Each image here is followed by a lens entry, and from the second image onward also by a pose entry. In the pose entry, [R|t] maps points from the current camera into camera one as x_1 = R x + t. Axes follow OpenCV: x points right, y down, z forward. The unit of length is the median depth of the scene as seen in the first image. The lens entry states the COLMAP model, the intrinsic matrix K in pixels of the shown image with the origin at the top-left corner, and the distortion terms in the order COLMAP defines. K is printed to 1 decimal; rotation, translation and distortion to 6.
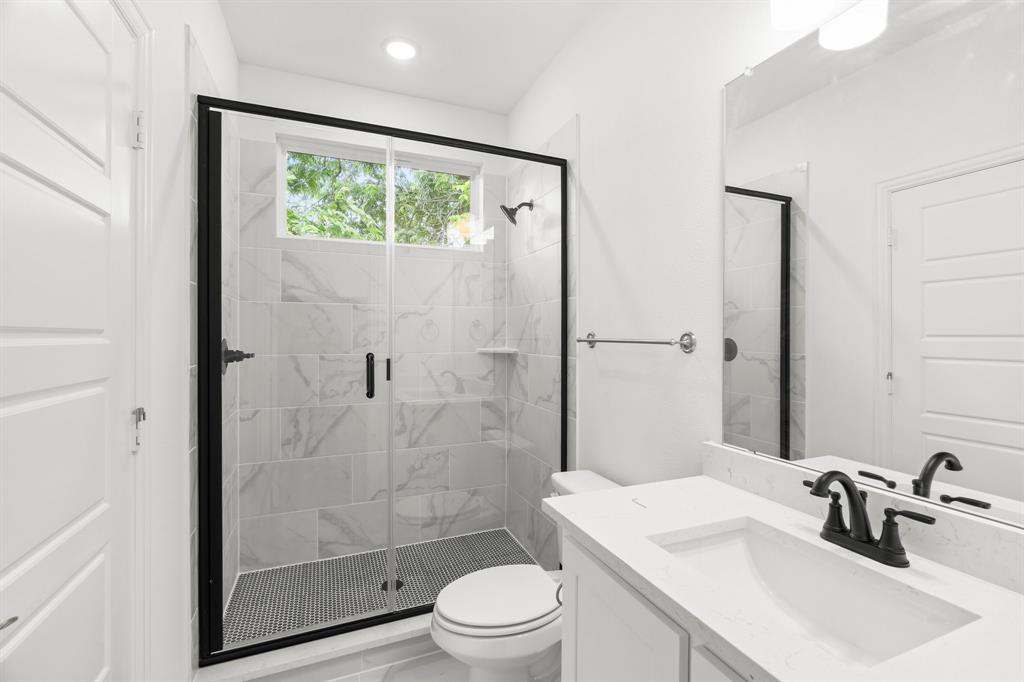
lens RADIAL K [[461.4, 0, 514.3], [0, 461.4, 335.5], [0, 0, 1]] dist [-0.003705, 0.000608]
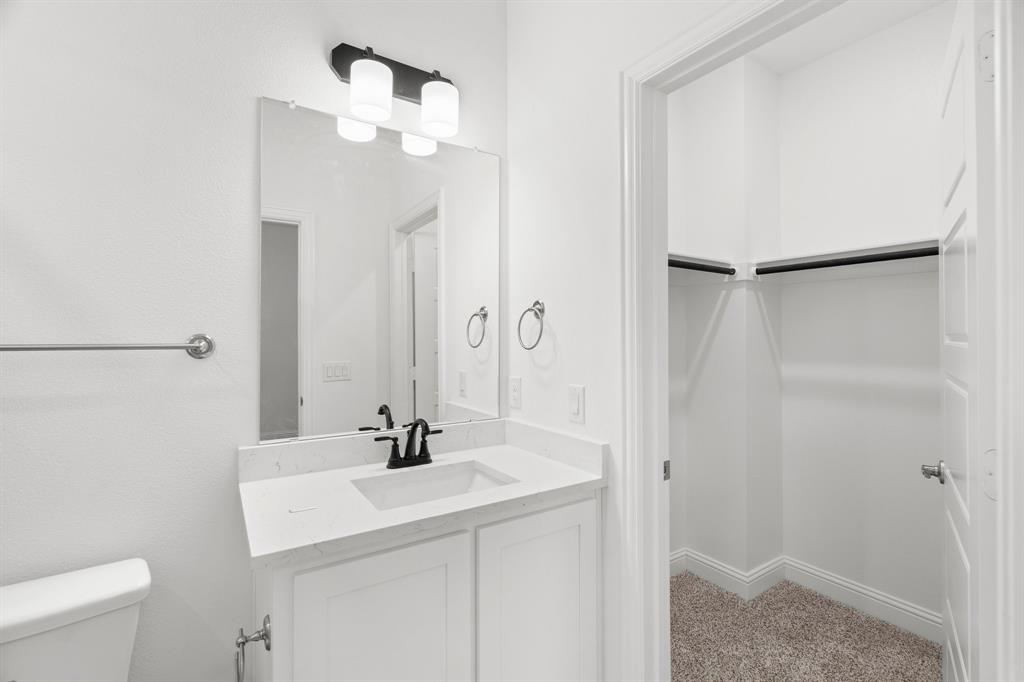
lens RADIAL K [[461.4, 0, 514.3], [0, 461.4, 335.5], [0, 0, 1]] dist [-0.003705, 0.000608]
pose [[-0.179974, 0.003096, 0.983667, -0.934341], [-0.001378, 0.999993, -0.003399, -0.006801], [-0.983670, -0.001968, -0.179968, 0.879298]]
